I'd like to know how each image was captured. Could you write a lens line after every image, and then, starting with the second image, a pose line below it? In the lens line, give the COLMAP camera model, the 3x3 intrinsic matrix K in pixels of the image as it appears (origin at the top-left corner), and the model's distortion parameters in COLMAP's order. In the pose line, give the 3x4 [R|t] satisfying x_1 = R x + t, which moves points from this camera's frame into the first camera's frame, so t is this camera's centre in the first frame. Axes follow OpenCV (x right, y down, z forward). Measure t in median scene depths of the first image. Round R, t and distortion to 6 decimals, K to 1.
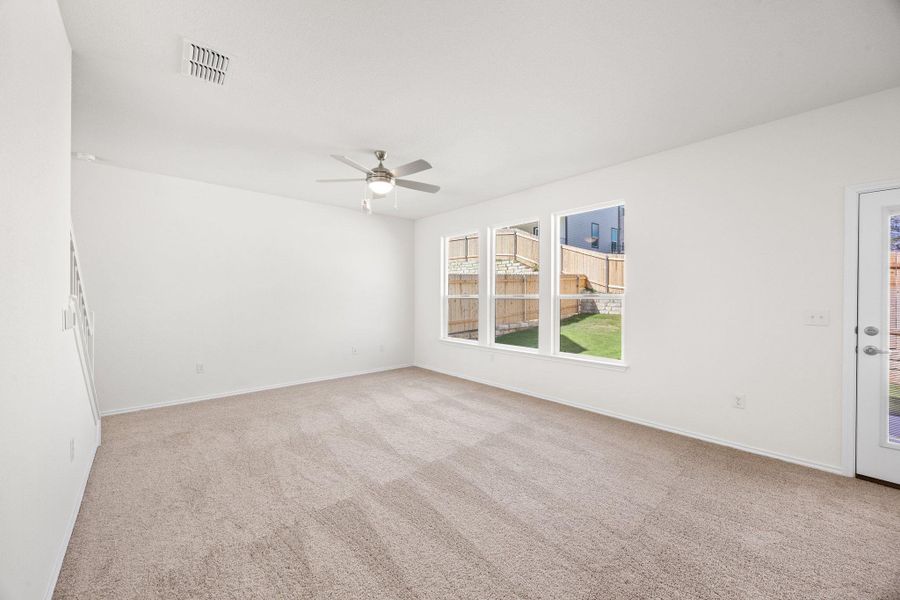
lens RADIAL K [[338.7, 0, 448.8], [0, 338.7, 299.0], [0, 0, 1]] dist [-0.006256, 0.000281]
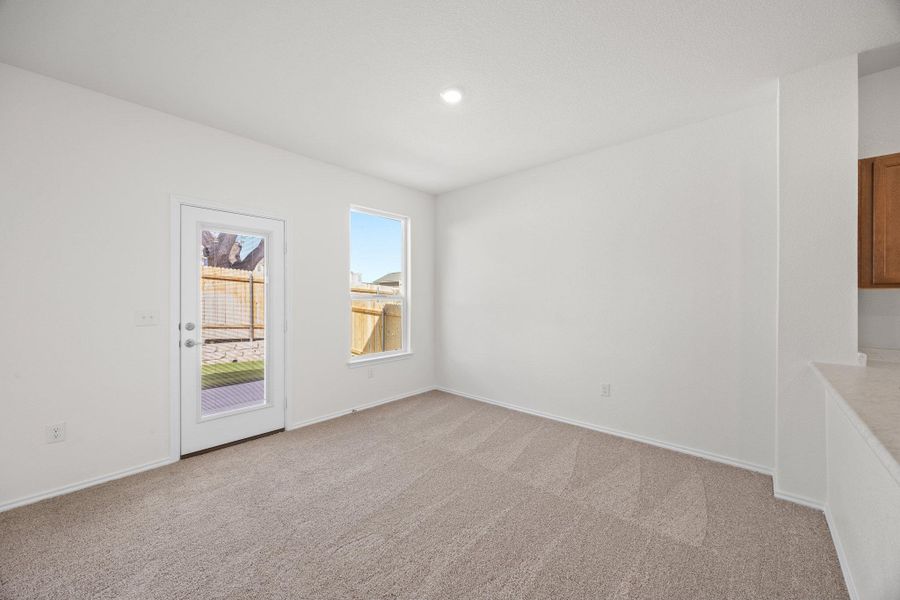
lens RADIAL K [[338.7, 0, 451.2], [0, 338.7, 297.9], [0, 0, 1]] dist [-0.006256, 0.000281]
pose [[-0.120216, -0.003549, 0.992741, -0.002245], [-0.000777, 0.999994, 0.003481, -0.007784], [-0.992747, -0.000353, -0.120218, 0.242251]]
